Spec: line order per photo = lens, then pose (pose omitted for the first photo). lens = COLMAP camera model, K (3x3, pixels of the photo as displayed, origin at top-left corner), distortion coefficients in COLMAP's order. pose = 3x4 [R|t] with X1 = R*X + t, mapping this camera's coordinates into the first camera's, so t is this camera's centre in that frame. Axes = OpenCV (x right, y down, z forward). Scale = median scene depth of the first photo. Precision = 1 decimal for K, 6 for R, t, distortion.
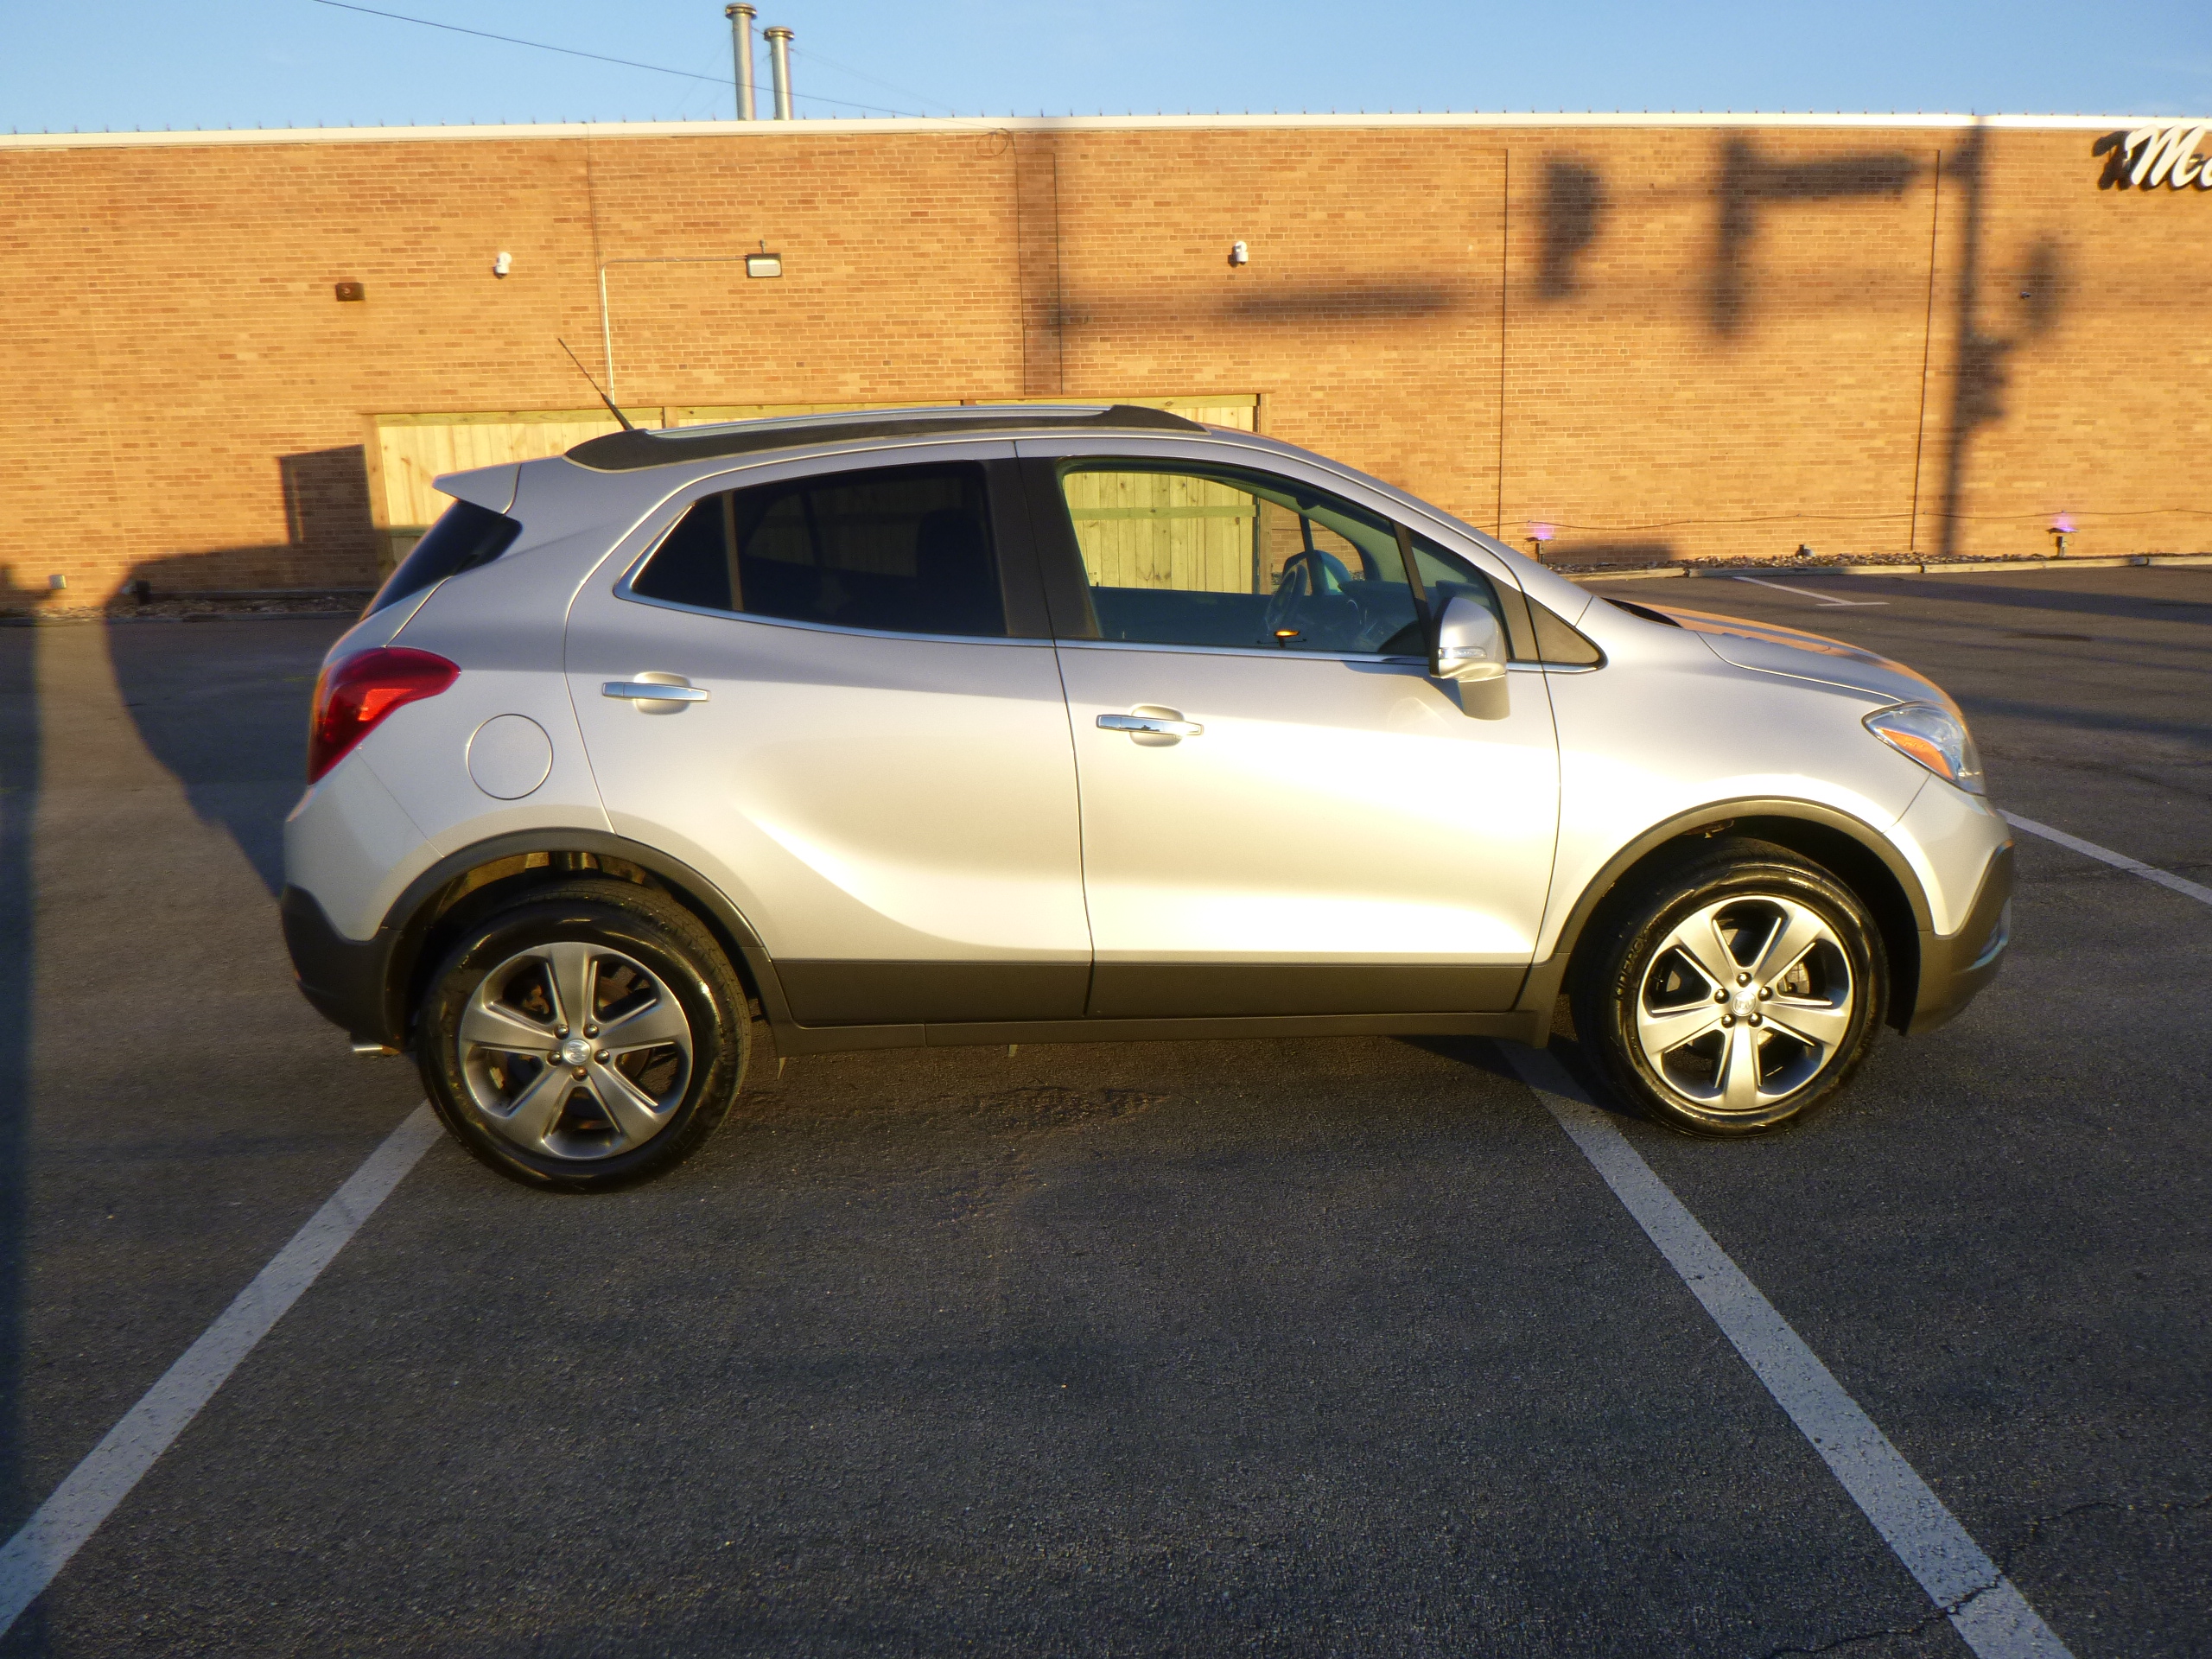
lens RADIAL K [[1686.0, 0, 1100.4], [0, 1686.0, 838.0], [0, 0, 1]] dist [-0.022906, -0.011891]
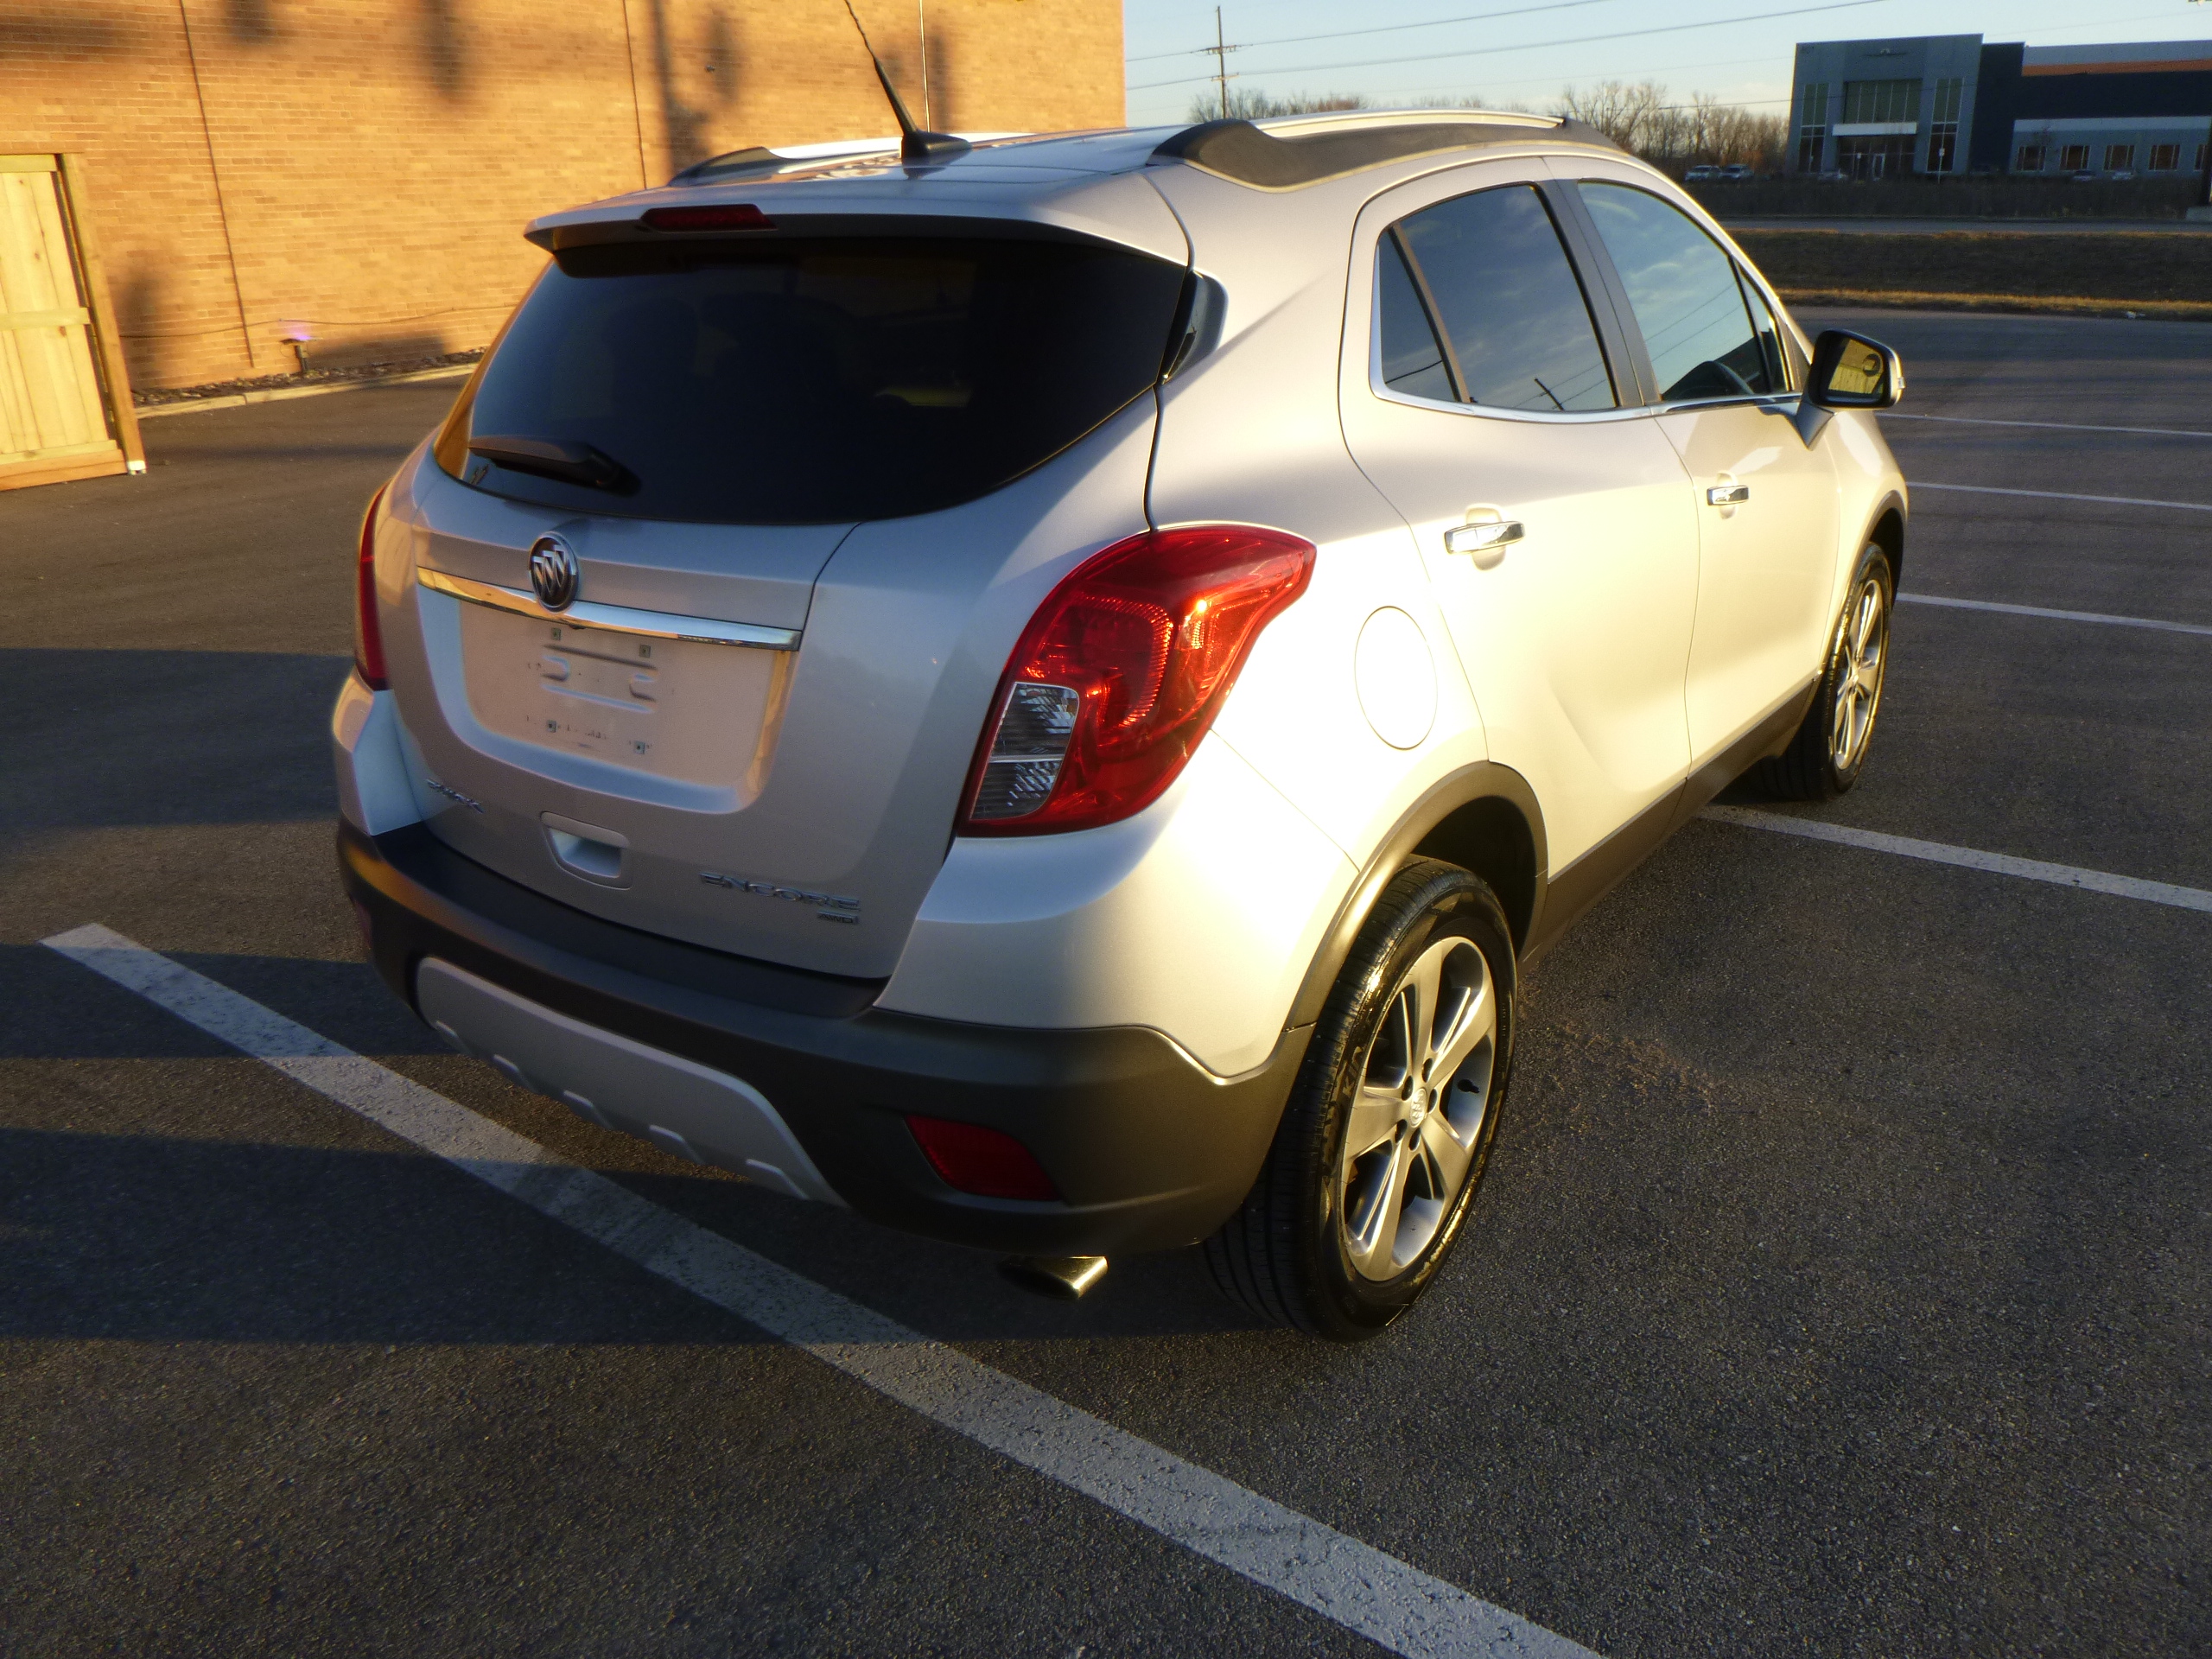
lens RADIAL K [[1686.0, 0, 1109.0], [0, 1686.0, 837.9], [0, 0, 1]] dist [-0.022906, -0.011891]
pose [[0.608314, -0.276821, 0.743857, -0.193534], [0.190251, 0.960740, 0.201949, -0.029500], [-0.770557, 0.018671, 0.637097, 0.154281]]
